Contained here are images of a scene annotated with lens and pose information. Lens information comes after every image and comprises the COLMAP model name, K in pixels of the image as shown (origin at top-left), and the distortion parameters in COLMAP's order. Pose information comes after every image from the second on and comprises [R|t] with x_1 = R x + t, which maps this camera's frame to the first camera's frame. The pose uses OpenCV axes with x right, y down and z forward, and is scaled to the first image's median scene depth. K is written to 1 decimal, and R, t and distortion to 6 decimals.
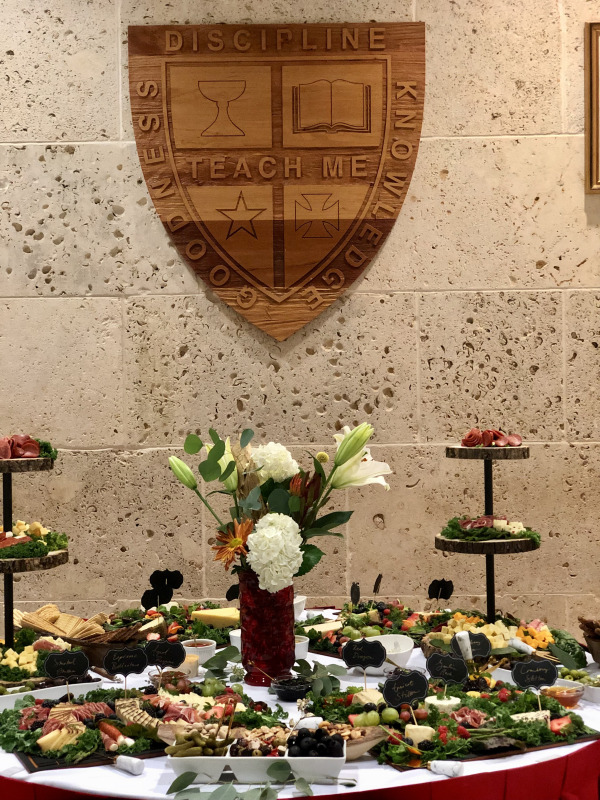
lens RADIAL K [[1219.9, 0, 298.3], [0, 1219.9, 401.4], [0, 0, 1]] dist [0.007465, 0.000000]
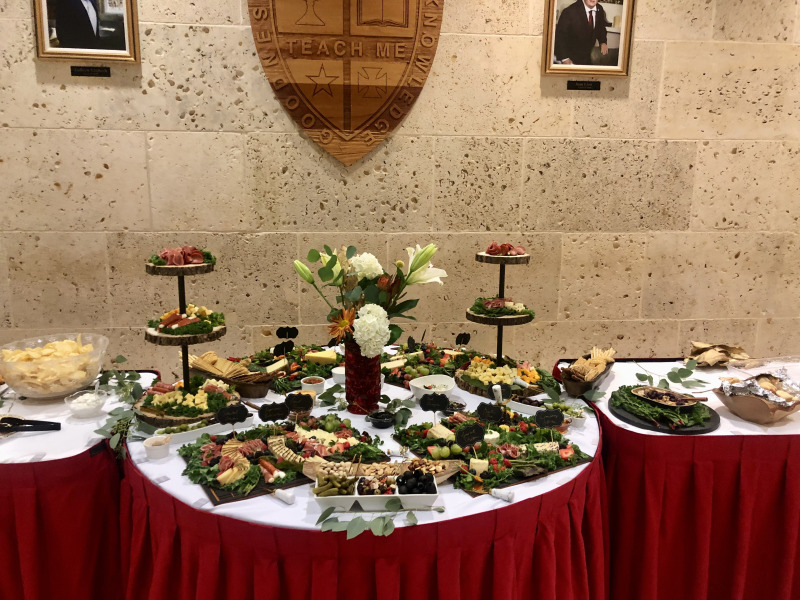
lens RADIAL K [[653.4, 0, 401.7], [0, 653.4, 303.2], [0, 0, 1]] dist [0.016303, -0.072279]
pose [[0.992653, 0.001130, 0.120994, -0.065528], [-0.024185, 0.981631, 0.189252, -0.050533], [-0.118558, -0.190788, 0.974446, 0.191490]]
